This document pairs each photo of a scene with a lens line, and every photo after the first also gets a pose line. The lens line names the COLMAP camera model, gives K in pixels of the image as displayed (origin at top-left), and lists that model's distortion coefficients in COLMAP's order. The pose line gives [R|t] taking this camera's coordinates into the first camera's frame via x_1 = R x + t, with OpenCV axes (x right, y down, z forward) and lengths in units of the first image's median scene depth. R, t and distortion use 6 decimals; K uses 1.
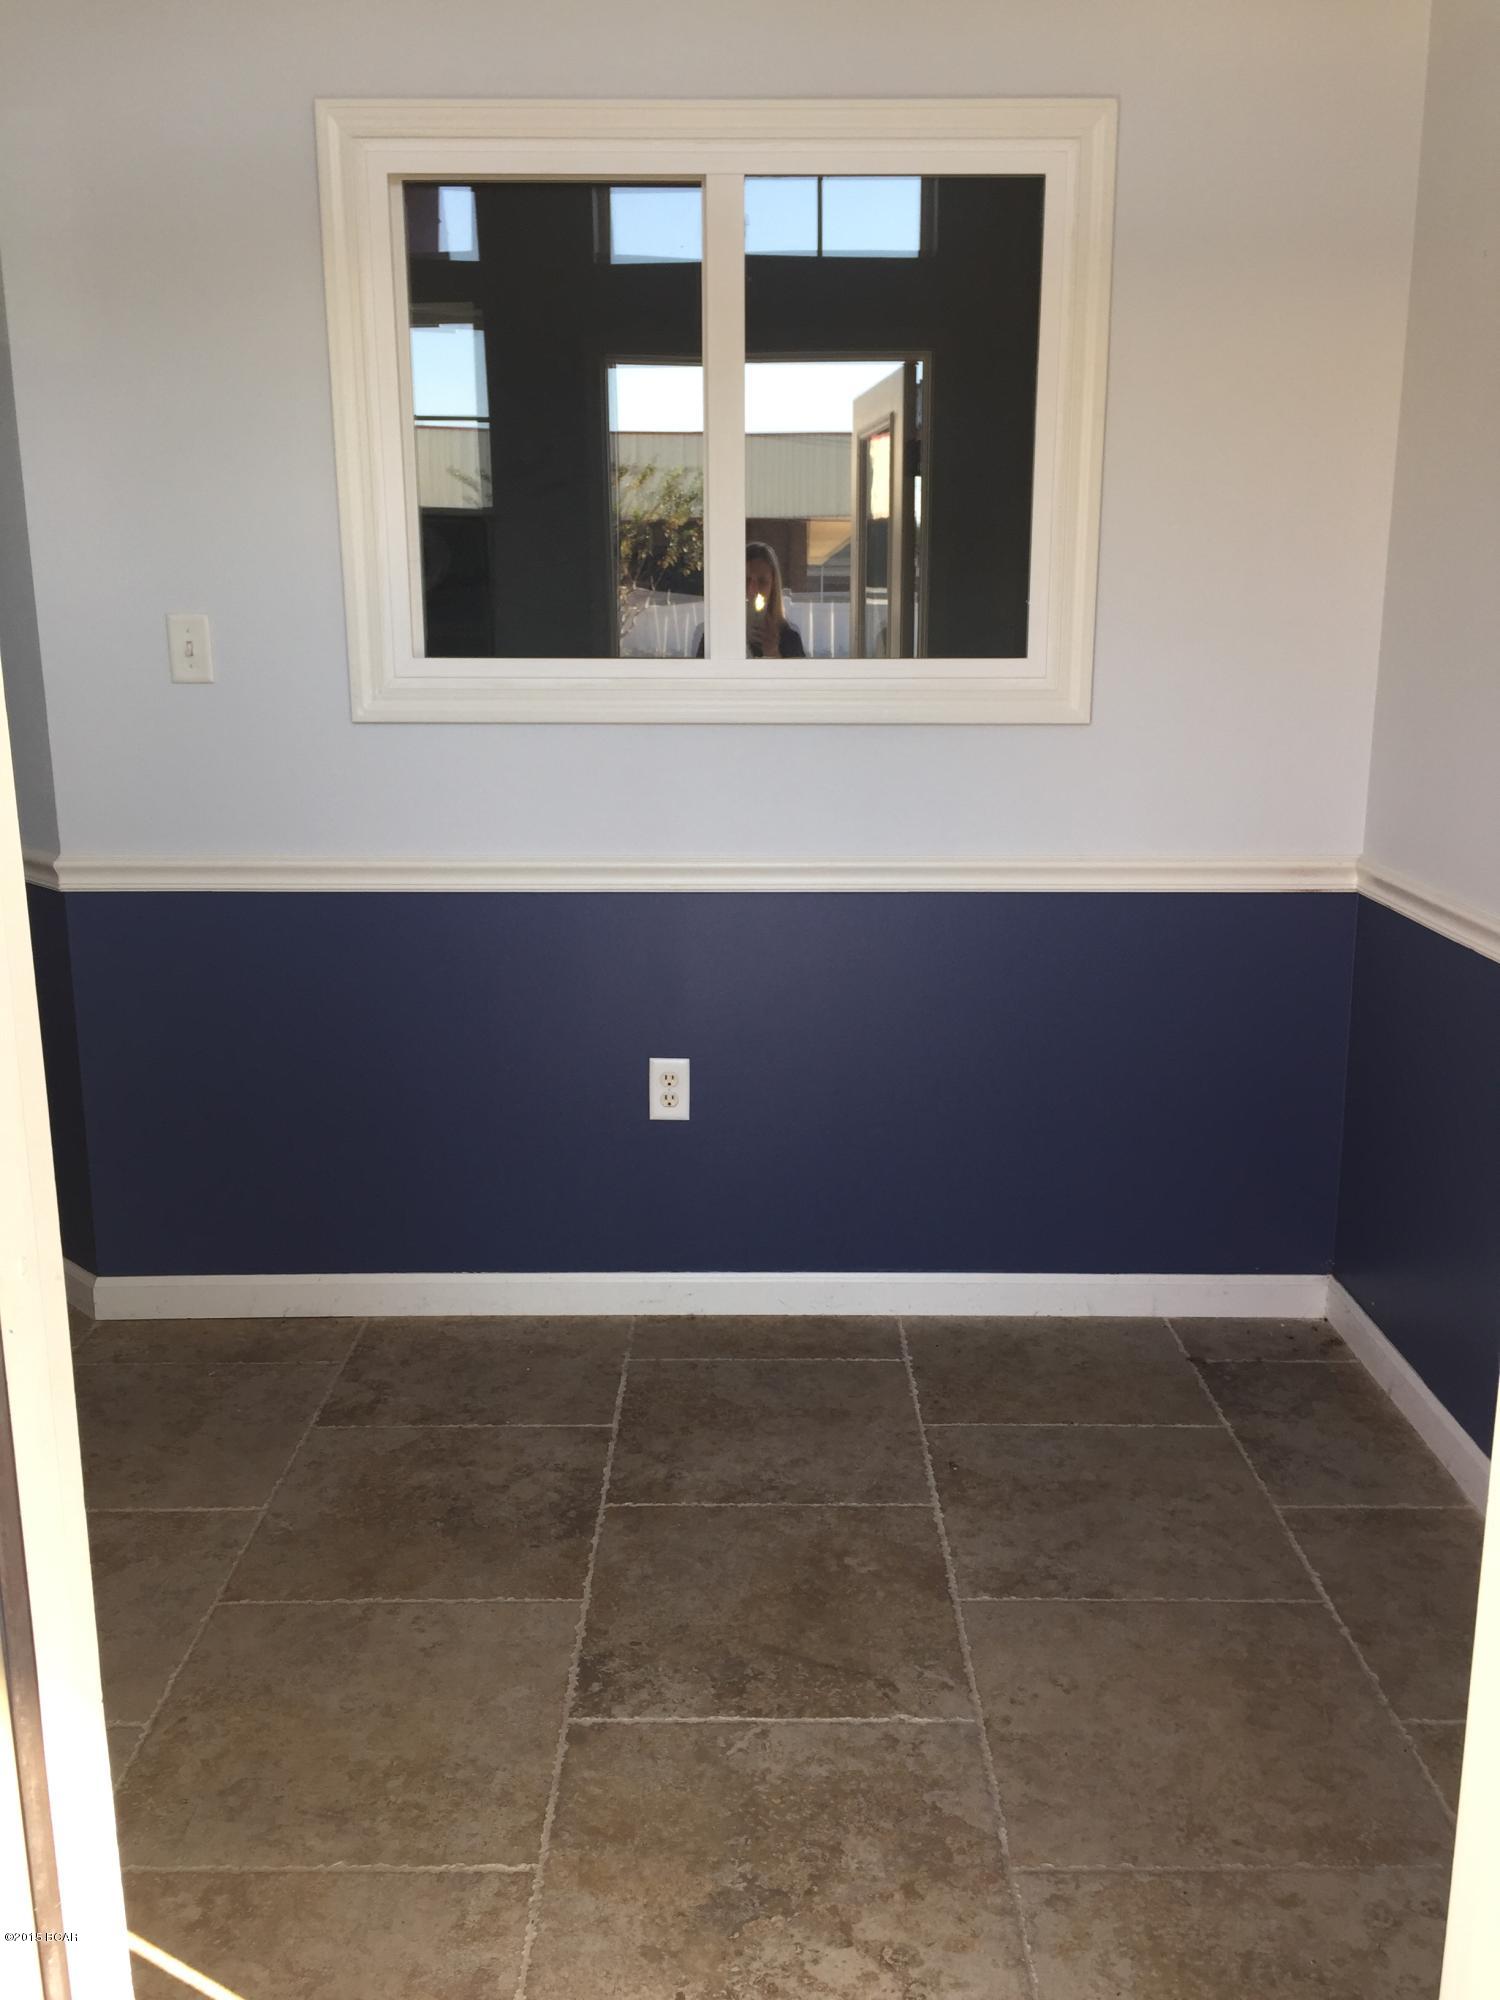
lens RADIAL K [[1709.3, 0, 748.9], [0, 1709.3, 1000.4], [0, 0, 1]] dist [0.004450, -0.025679]
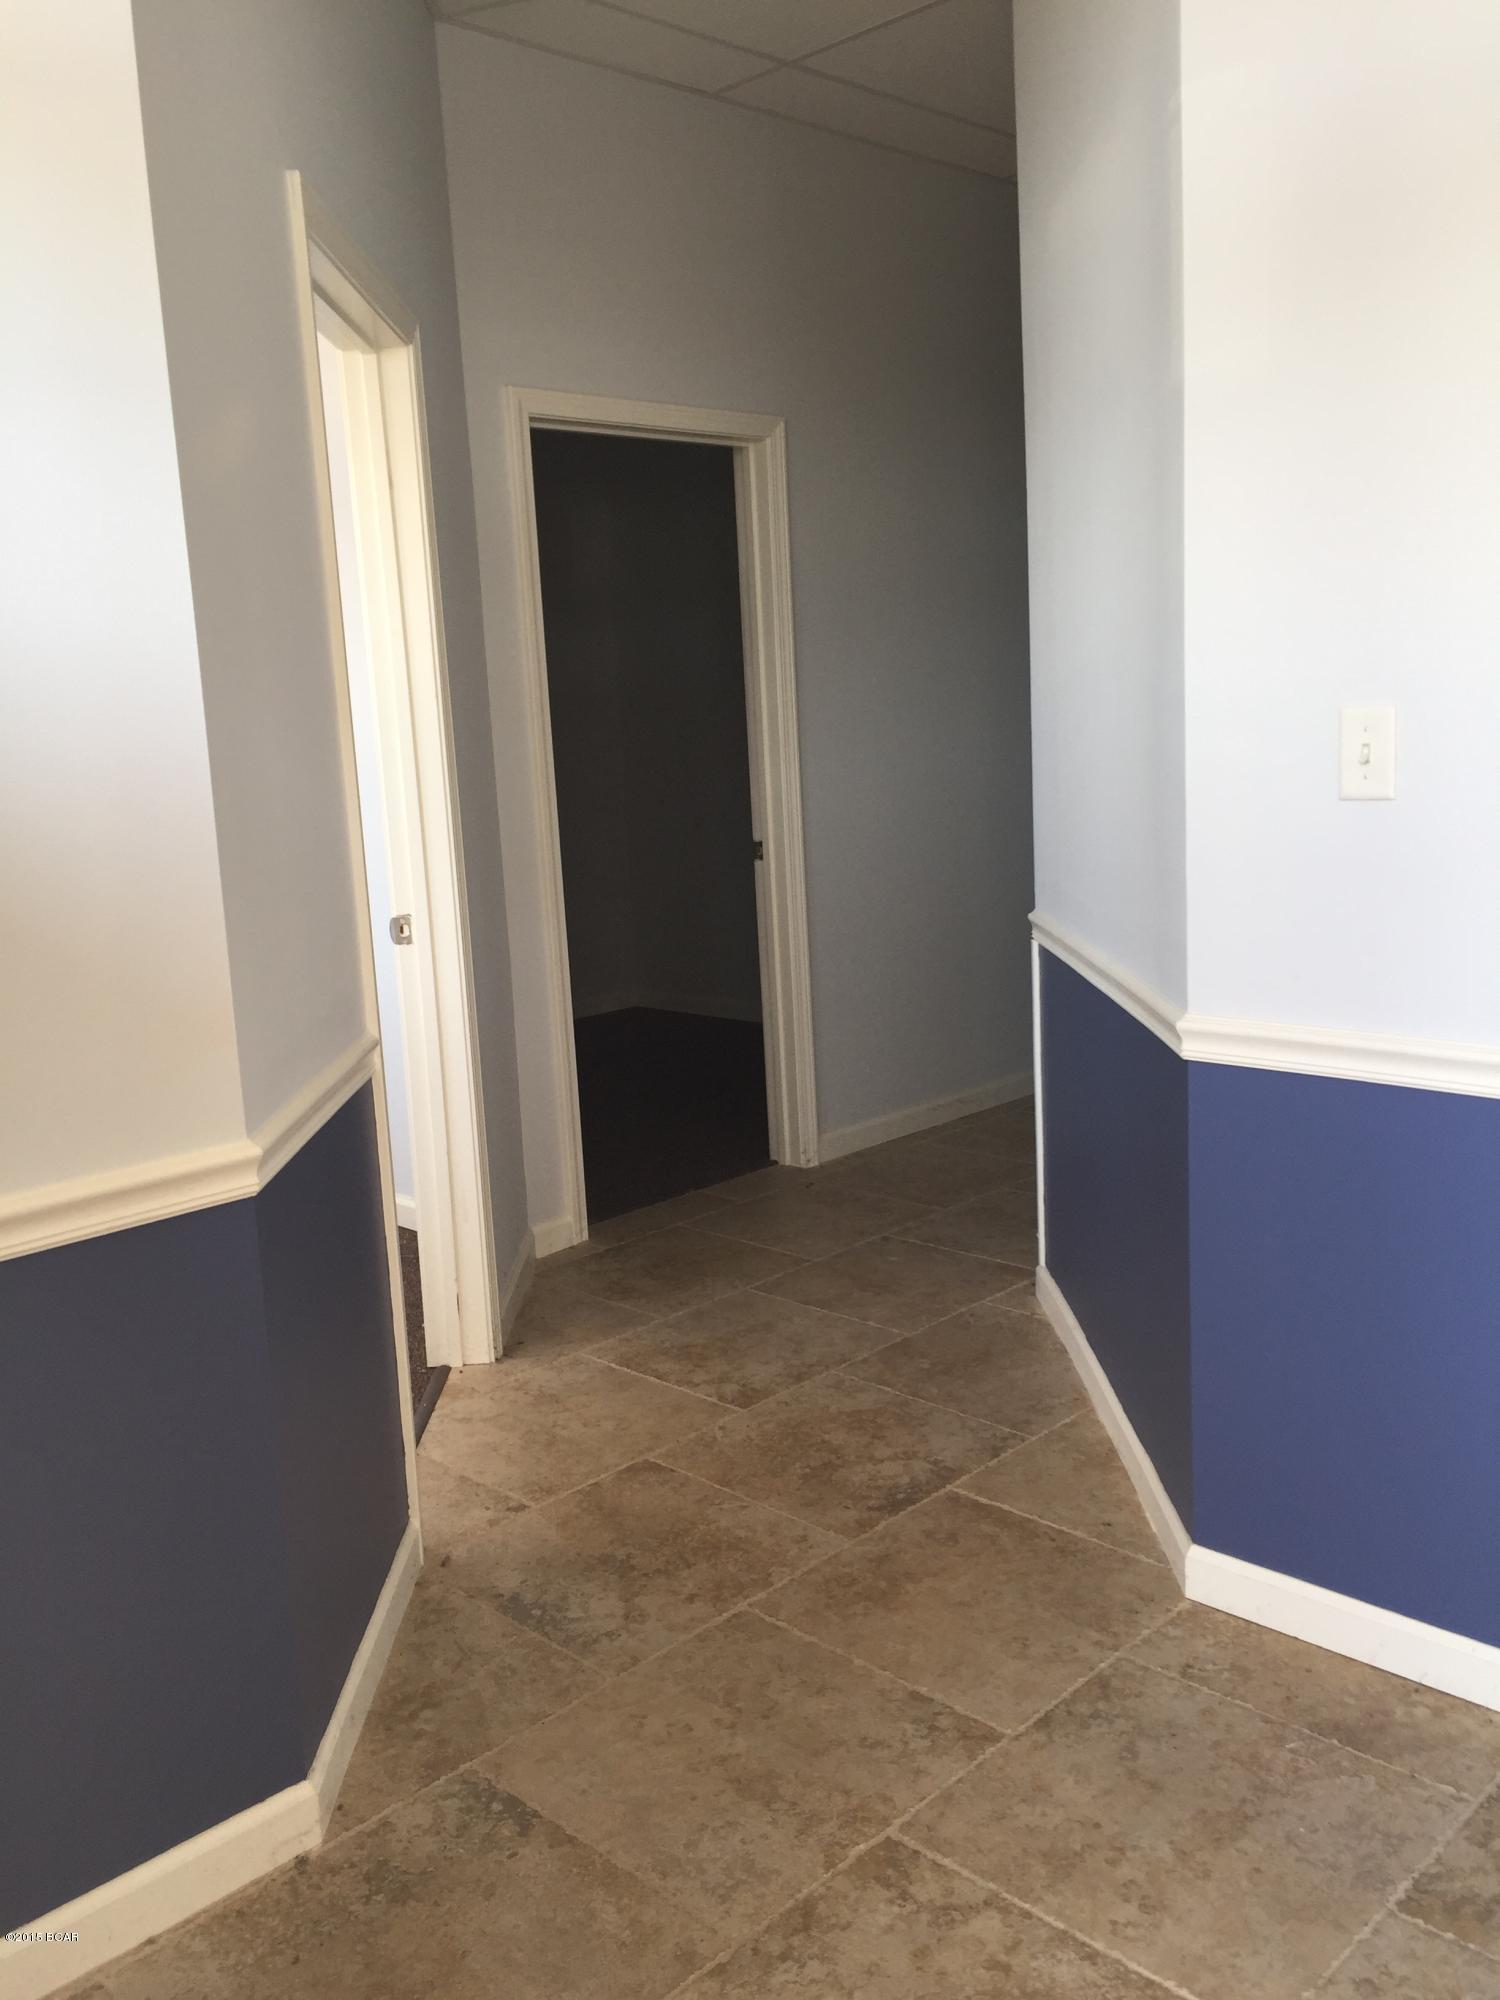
lens RADIAL K [[1709.3, 0, 748.2], [0, 1709.3, 991.2], [0, 0, 1]] dist [0.004450, -0.025679]
pose [[0.706311, 0.081288, -0.703219, 0.007216], [-0.110200, 0.993900, 0.004204, -0.079227], [0.699271, 0.074525, 0.710961, 0.305959]]
